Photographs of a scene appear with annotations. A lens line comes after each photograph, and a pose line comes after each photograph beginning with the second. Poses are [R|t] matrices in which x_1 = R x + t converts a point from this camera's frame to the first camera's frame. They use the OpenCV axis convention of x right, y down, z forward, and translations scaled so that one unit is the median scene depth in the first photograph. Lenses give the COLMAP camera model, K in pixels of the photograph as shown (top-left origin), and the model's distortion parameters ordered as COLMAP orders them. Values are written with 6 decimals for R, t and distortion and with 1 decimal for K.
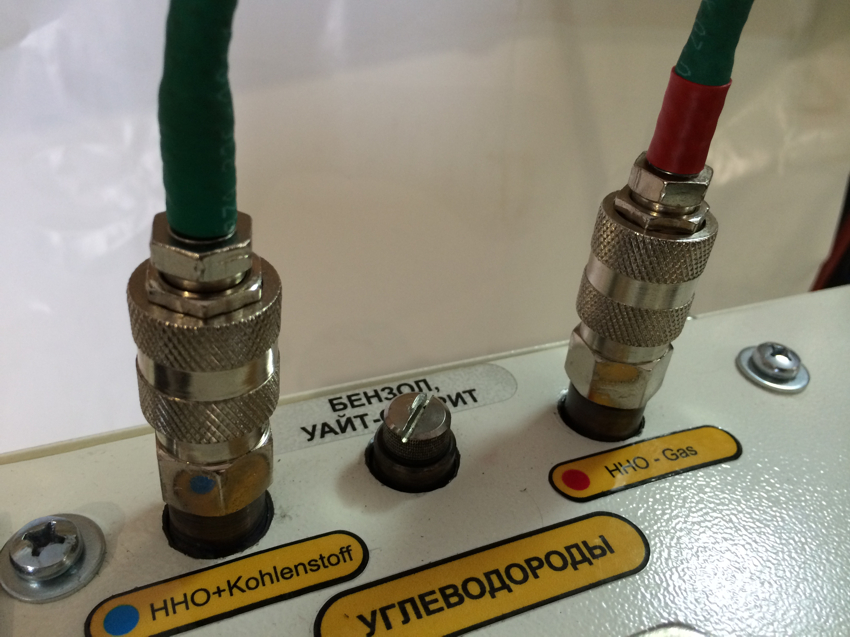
lens RADIAL K [[741.6, 0, 421.5], [0, 741.6, 314.0], [0, 0, 1]] dist [0.050223, -0.080935]
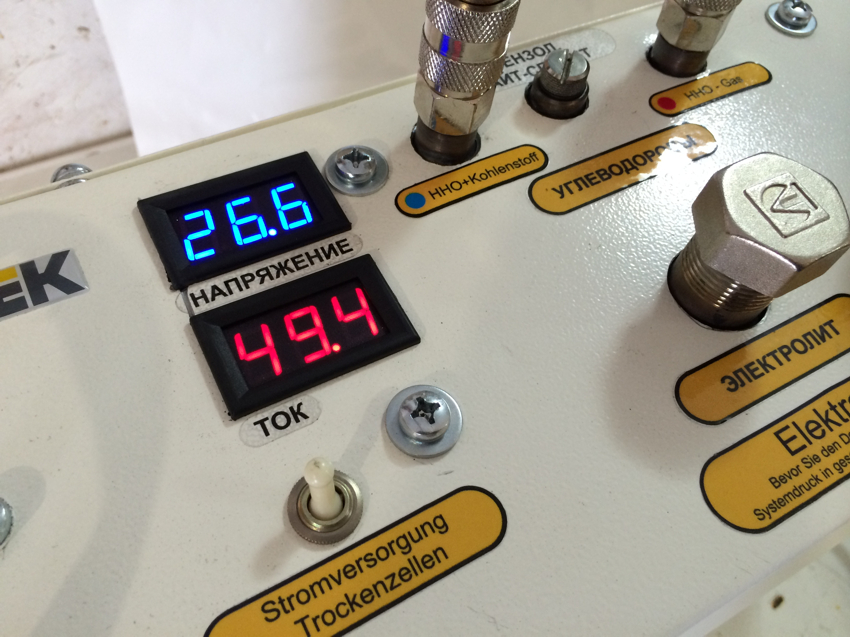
lens RADIAL K [[741.6, 0, 420.5], [0, 741.6, 327.0], [0, 0, 1]] dist [0.050223, -0.080935]
pose [[0.993853, -0.095330, 0.056281, -0.414346], [0.066622, 0.921069, 0.383659, 0.030935], [-0.088413, -0.377551, 0.921758, -0.503784]]
